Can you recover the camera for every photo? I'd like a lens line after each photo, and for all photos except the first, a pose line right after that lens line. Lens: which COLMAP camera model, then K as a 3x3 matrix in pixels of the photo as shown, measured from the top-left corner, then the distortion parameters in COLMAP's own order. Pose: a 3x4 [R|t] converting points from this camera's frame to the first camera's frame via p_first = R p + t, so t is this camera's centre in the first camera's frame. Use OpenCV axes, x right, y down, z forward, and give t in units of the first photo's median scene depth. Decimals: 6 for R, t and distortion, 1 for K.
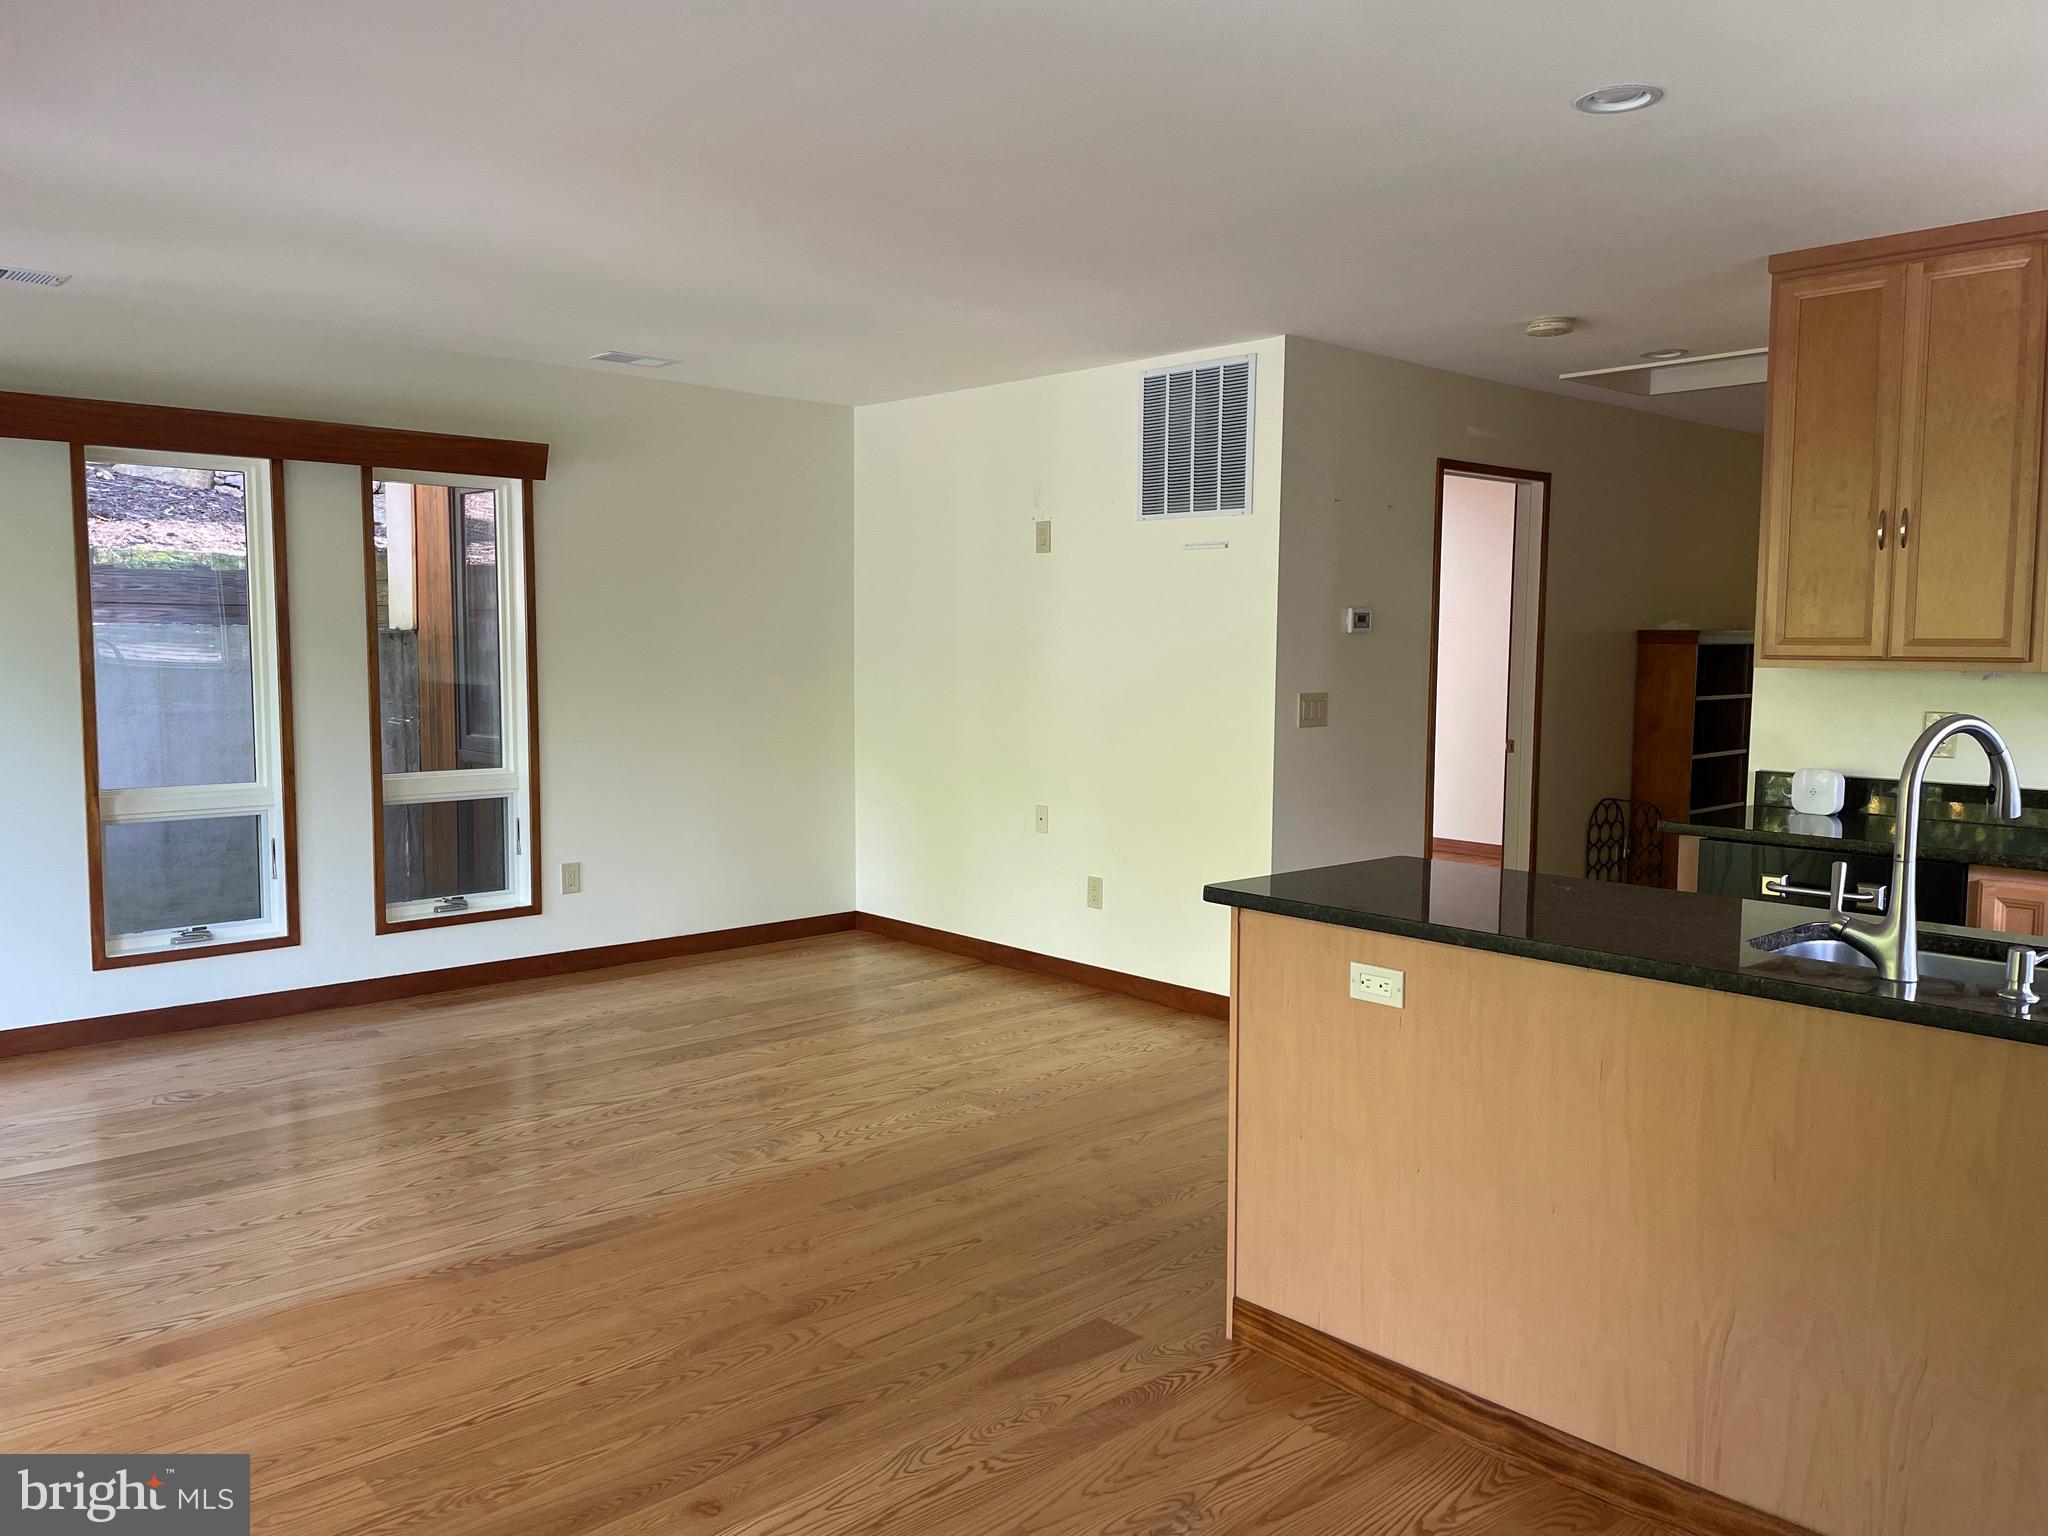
lens RADIAL K [[1538.3, 0, 1019.3], [0, 1538.3, 743.0], [0, 0, 1]] dist [0.092567, -0.119306]
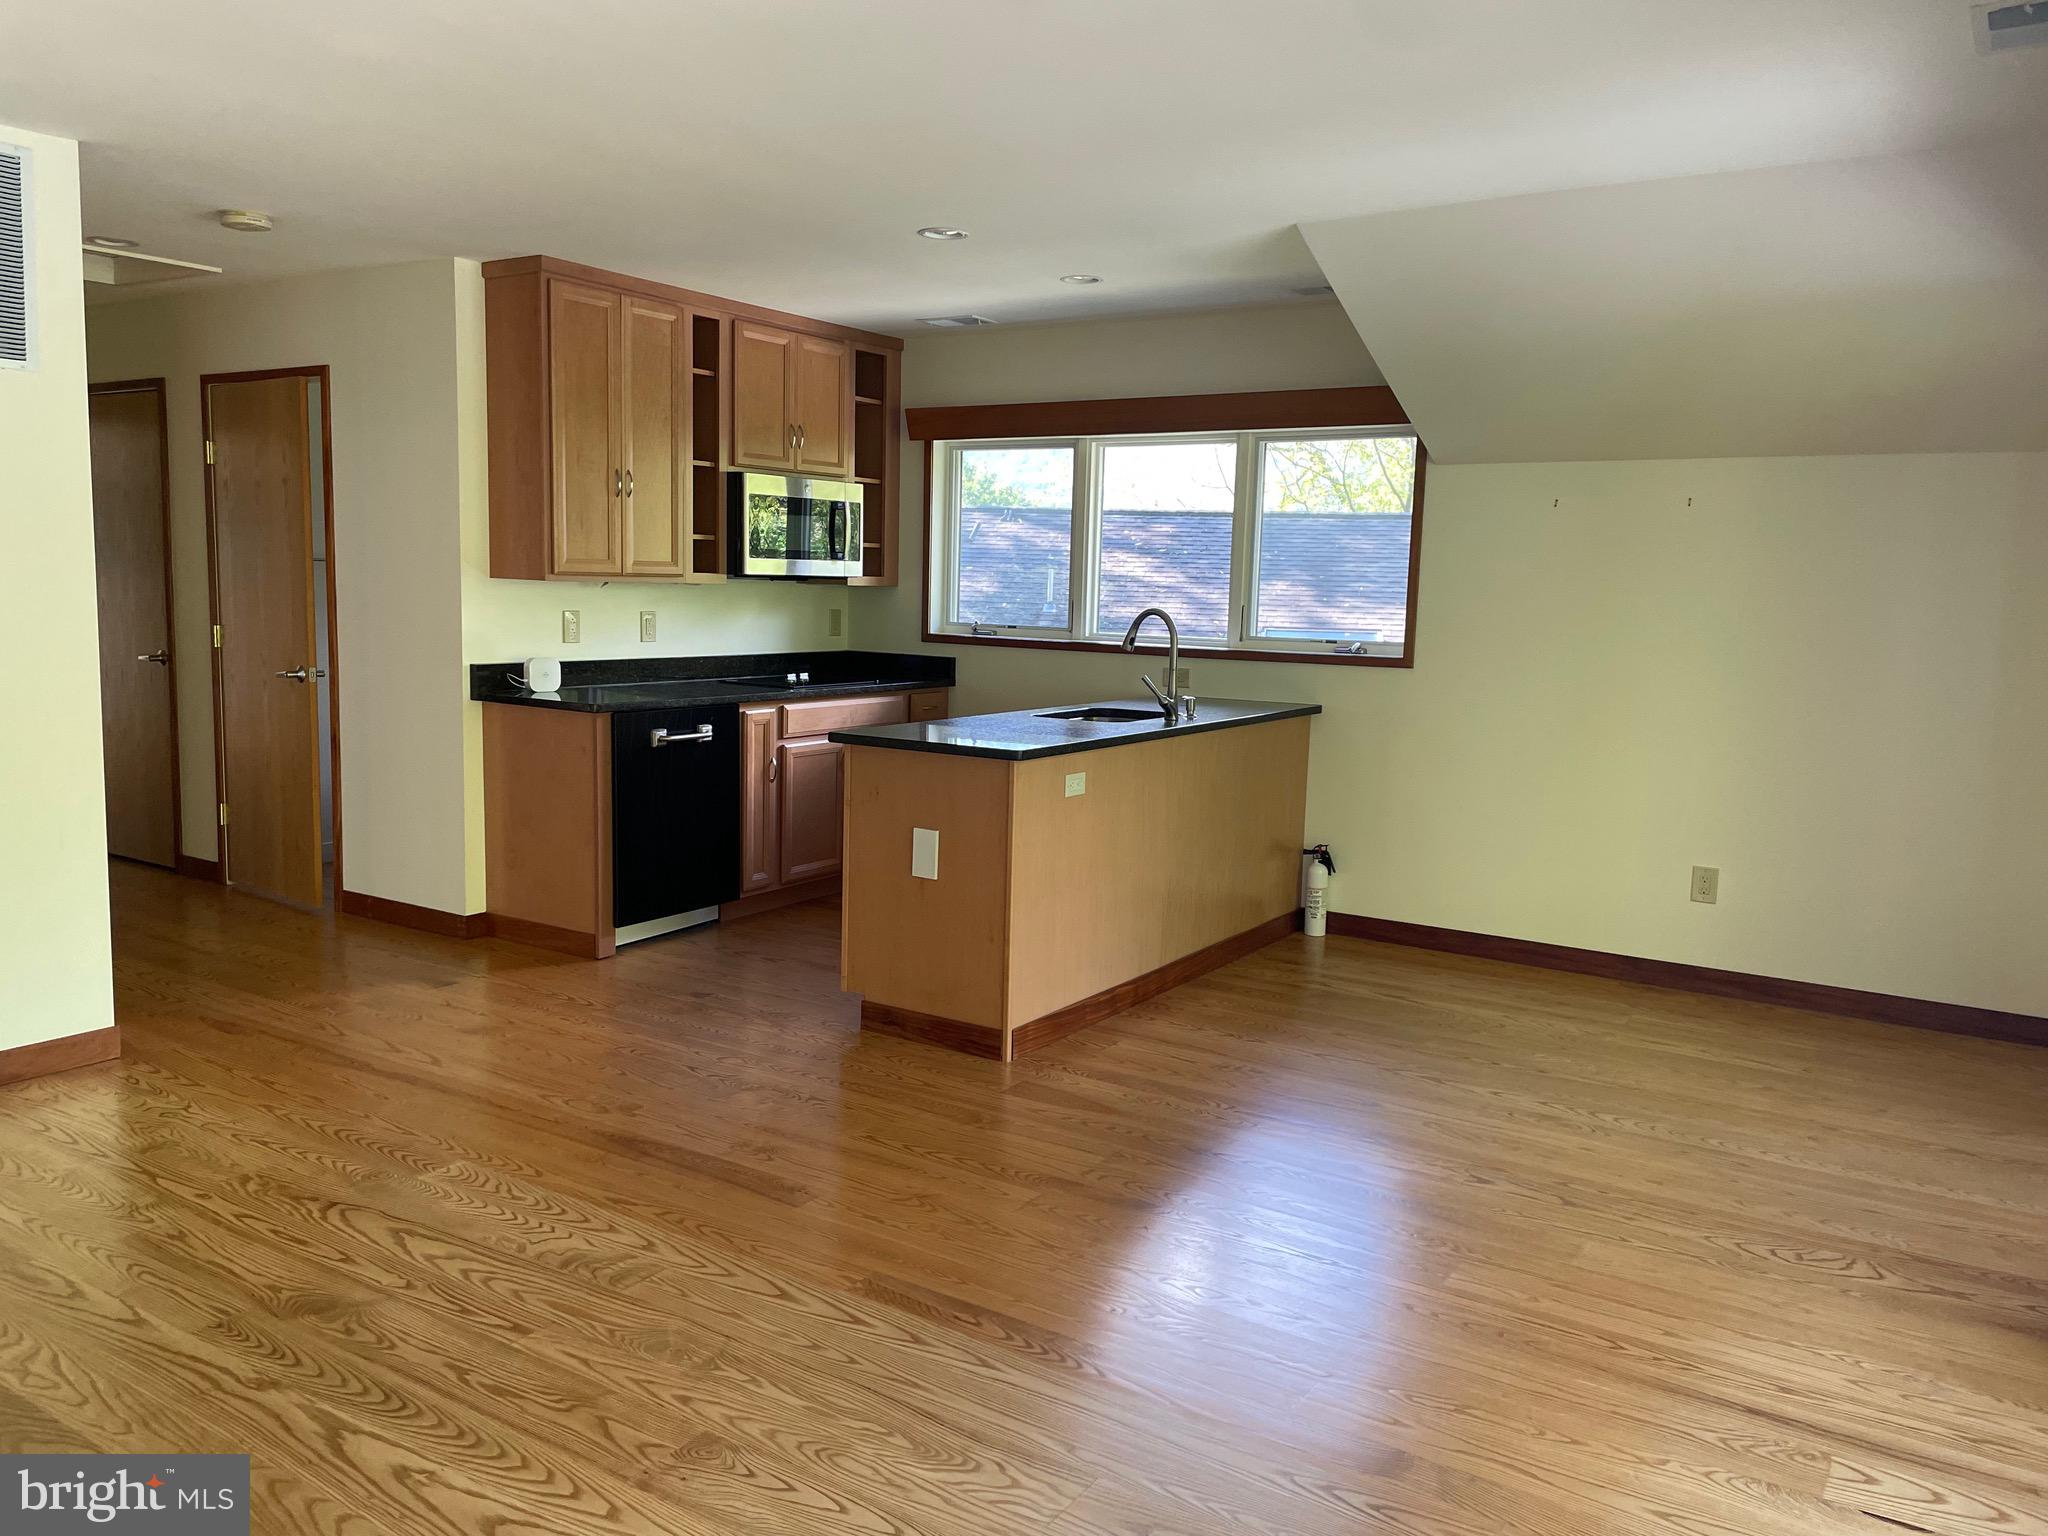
lens RADIAL K [[1538.3, 0, 1019.3], [0, 1538.3, 743.0], [0, 0, 1]] dist [0.092567, -0.119306]
pose [[-0.242072, -0.117172, 0.963157, -0.885507], [0.040300, 0.990610, 0.130640, -0.069605], [-0.969421, 0.070440, -0.235077, 0.958396]]
